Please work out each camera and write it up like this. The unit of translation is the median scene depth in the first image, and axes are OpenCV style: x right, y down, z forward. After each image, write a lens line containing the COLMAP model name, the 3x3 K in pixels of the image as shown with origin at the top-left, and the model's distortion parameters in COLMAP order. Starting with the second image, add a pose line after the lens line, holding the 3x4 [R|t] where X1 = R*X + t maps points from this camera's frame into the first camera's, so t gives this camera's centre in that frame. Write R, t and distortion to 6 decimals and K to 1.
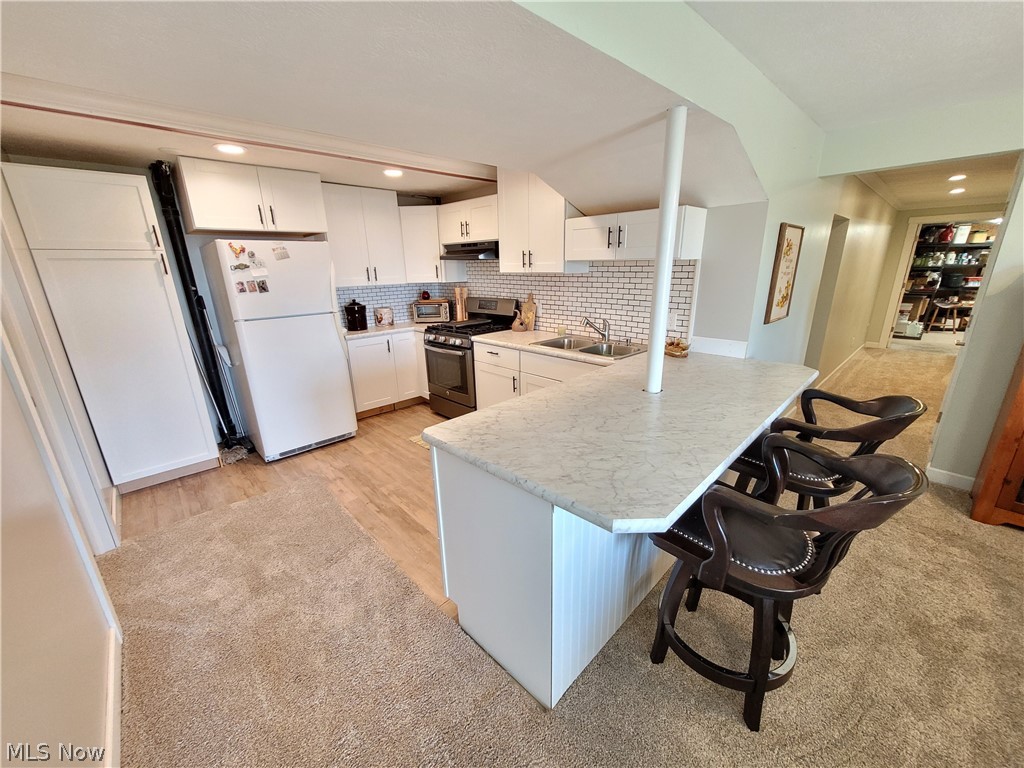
lens RADIAL K [[401.5, 0, 512.0], [0, 401.5, 384.0], [0, 0, 1]] dist [-0.000552, -0.000433]
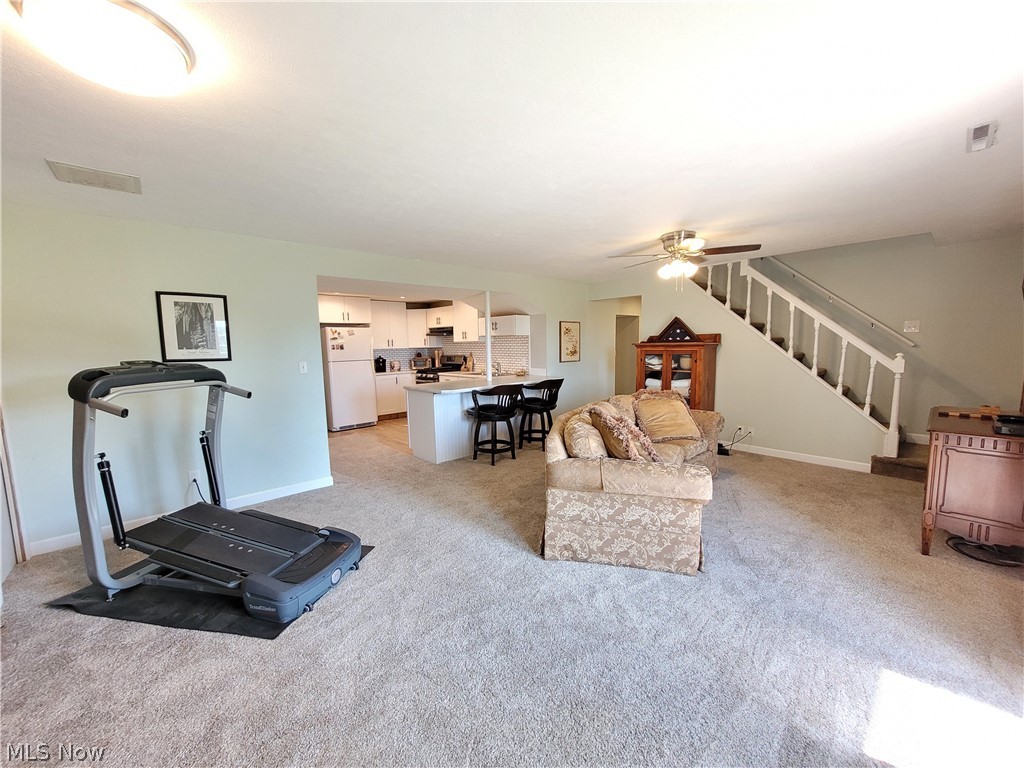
lens RADIAL K [[401.5, 0, 512.0], [0, 401.5, 384.0], [0, 0, 1]] dist [-0.000552, -0.000433]
pose [[0.999595, 0.003868, -0.028193, 0.299334], [-0.008931, 0.983304, -0.181753, 0.274466], [0.027019, 0.181931, 0.982940, -0.871947]]
